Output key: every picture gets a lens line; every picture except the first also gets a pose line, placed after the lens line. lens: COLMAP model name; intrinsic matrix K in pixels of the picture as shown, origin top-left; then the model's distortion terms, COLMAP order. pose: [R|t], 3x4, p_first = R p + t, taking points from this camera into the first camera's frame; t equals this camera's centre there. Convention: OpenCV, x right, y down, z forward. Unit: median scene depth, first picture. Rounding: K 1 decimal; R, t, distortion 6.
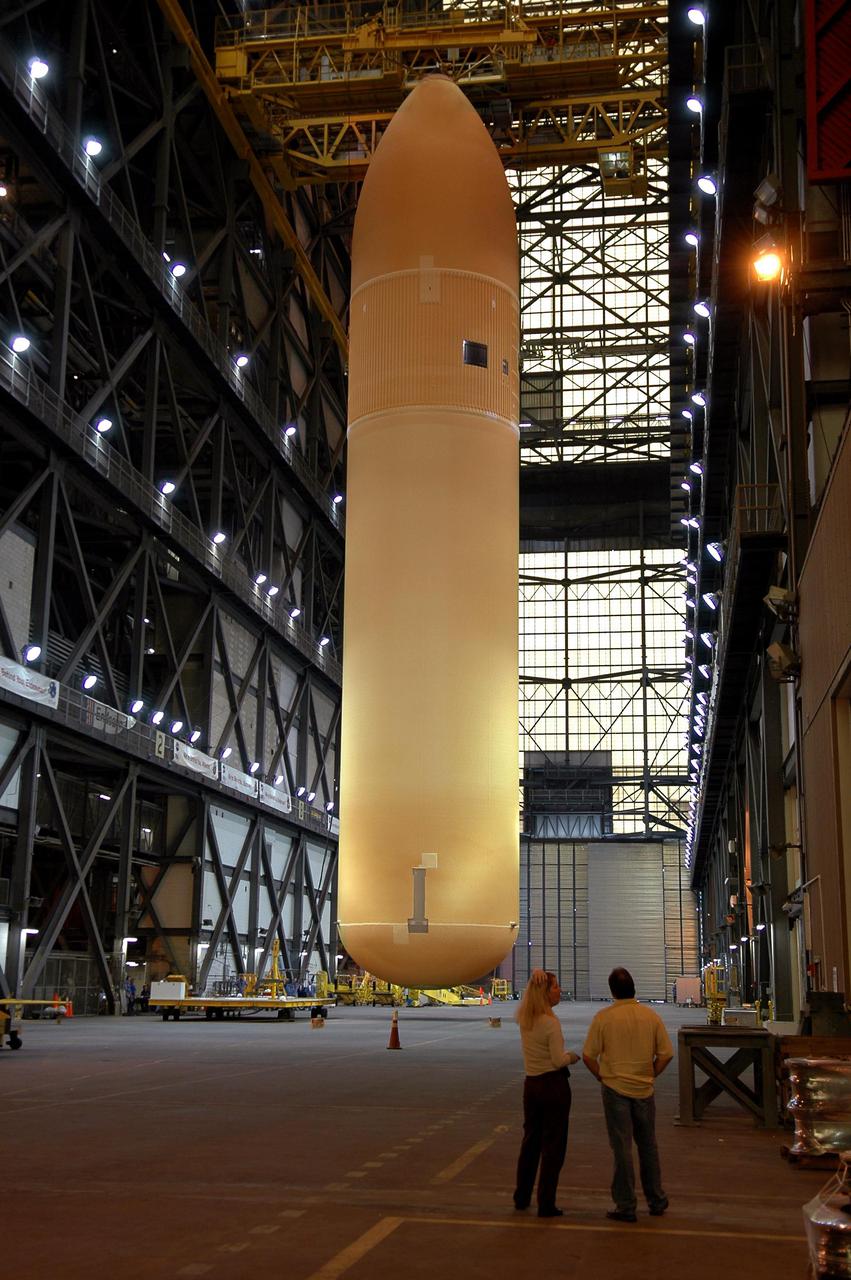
lens RADIAL K [[1481.3, 0, 401.2], [0, 1481.3, 672.5], [0, 0, 1]] dist [0.047791, 0.000000]
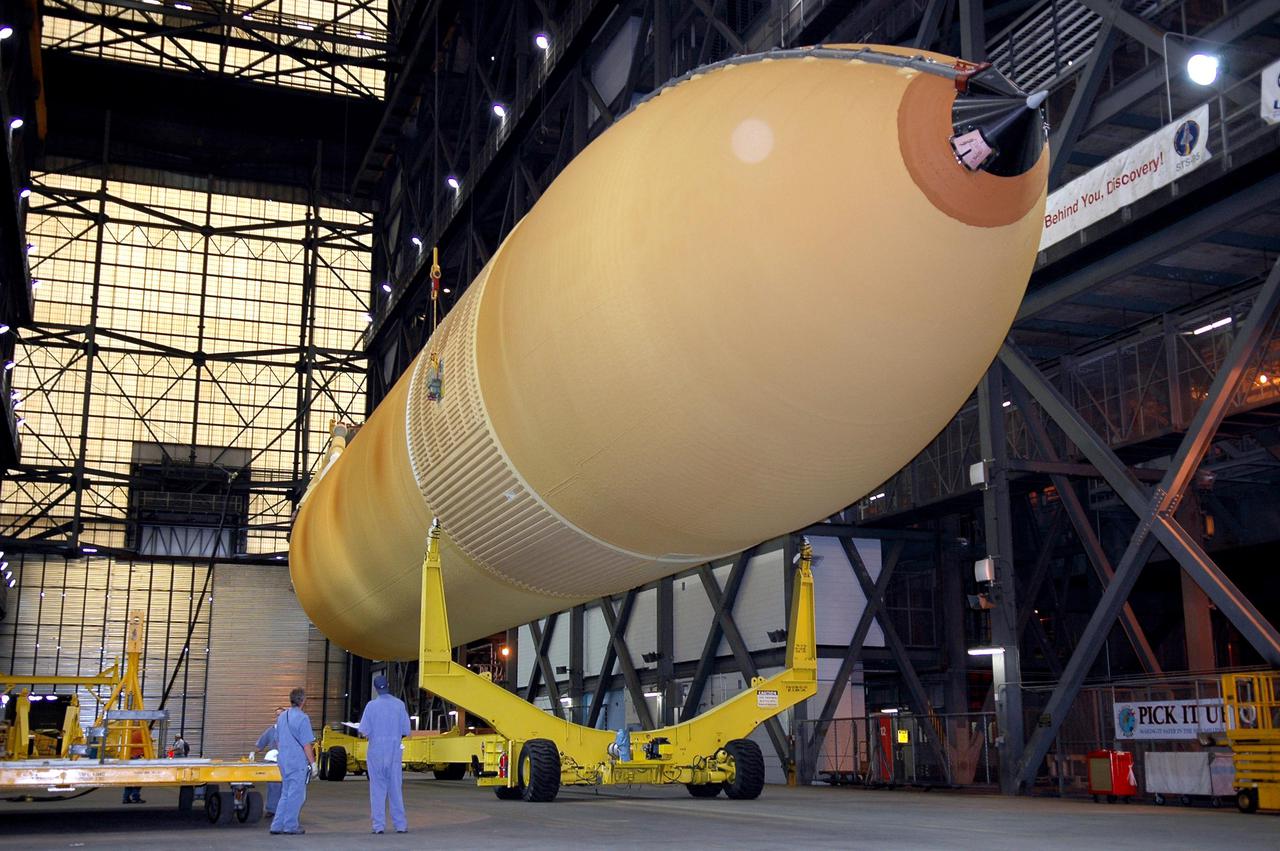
lens RADIAL K [[1481.3, 0, 634.2], [0, 1481.3, 442.3], [0, 0, 1]] dist [0.047791, 0.000000]
pose [[0.874459, 0.086343, 0.477354, -0.107399], [-0.087723, 0.995955, -0.019447, 0.086755], [-0.477102, -0.024869, 0.878496, 0.391398]]
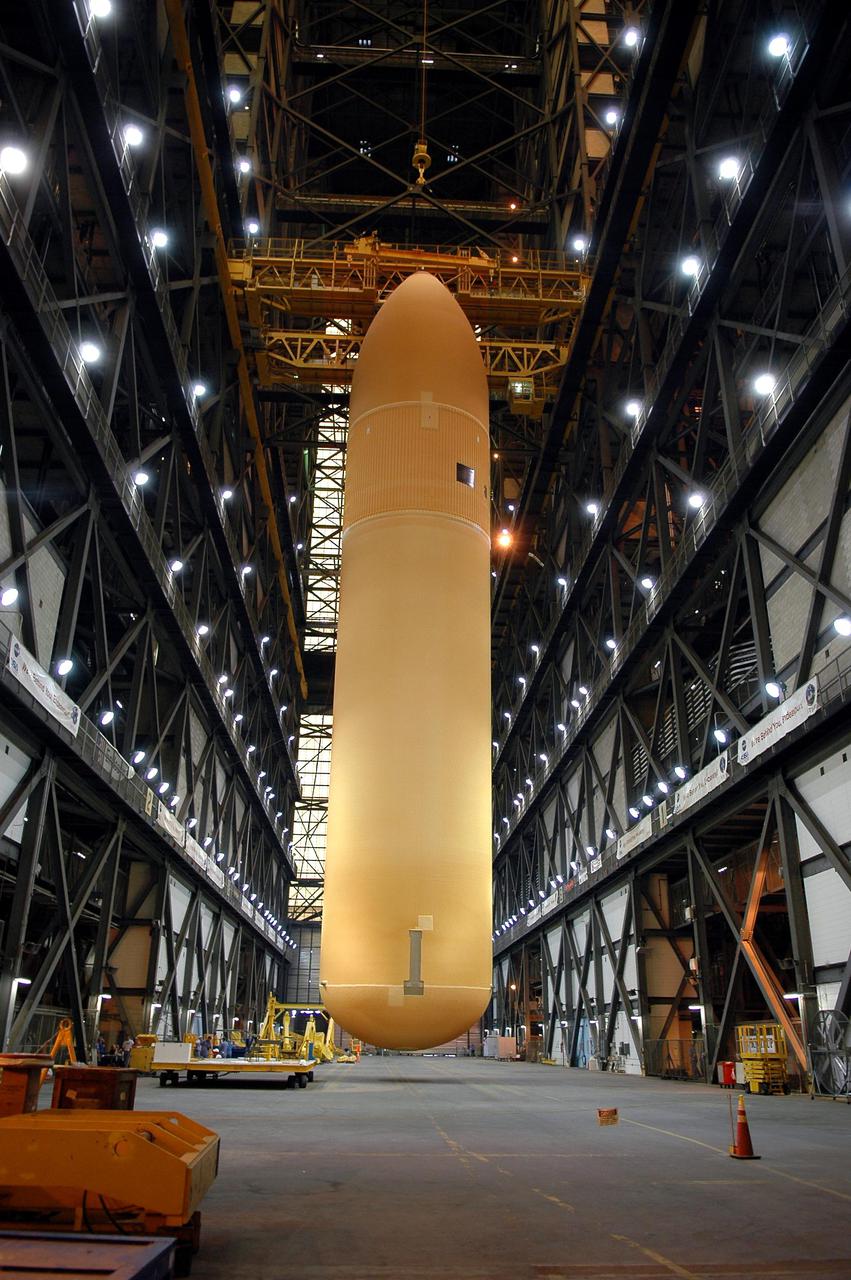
lens RADIAL K [[969.0, 0, 430.2], [0, 969.0, 653.9], [0, 0, 1]] dist [-0.050028, -0.004907]
pose [[0.975512, 0.082019, 0.204080, -0.086698], [-0.044950, 0.982630, -0.180051, 0.043843], [-0.215303, 0.166469, 0.962254, 0.219072]]
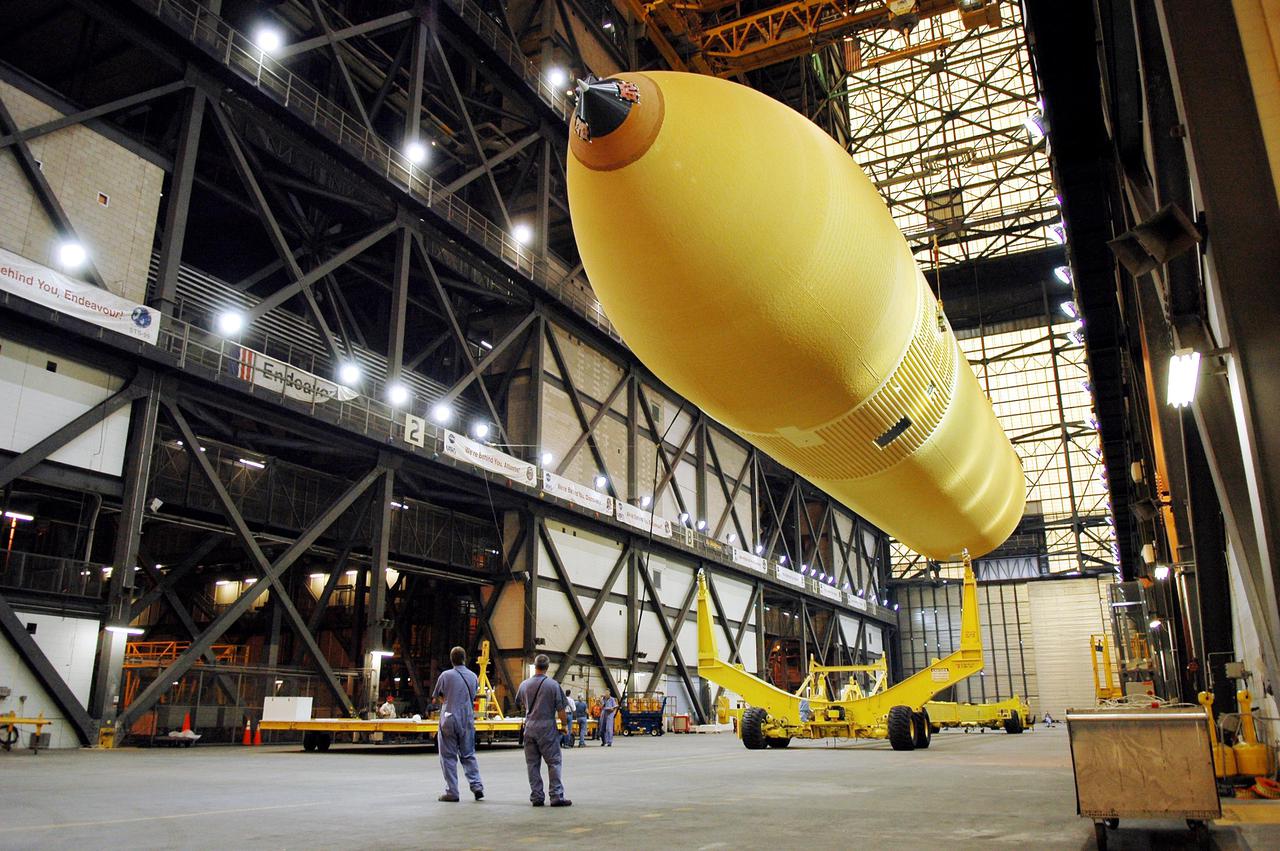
lens RADIAL K [[969.0, 0, 603.4], [0, 969.0, 441.6], [0, 0, 1]] dist [-0.050028, -0.004907]
pose [[0.950401, -0.095591, -0.295974, 0.083036], [0.074067, 0.993783, -0.083127, 0.082243], [0.302080, 0.057082, 0.951572, 0.363270]]
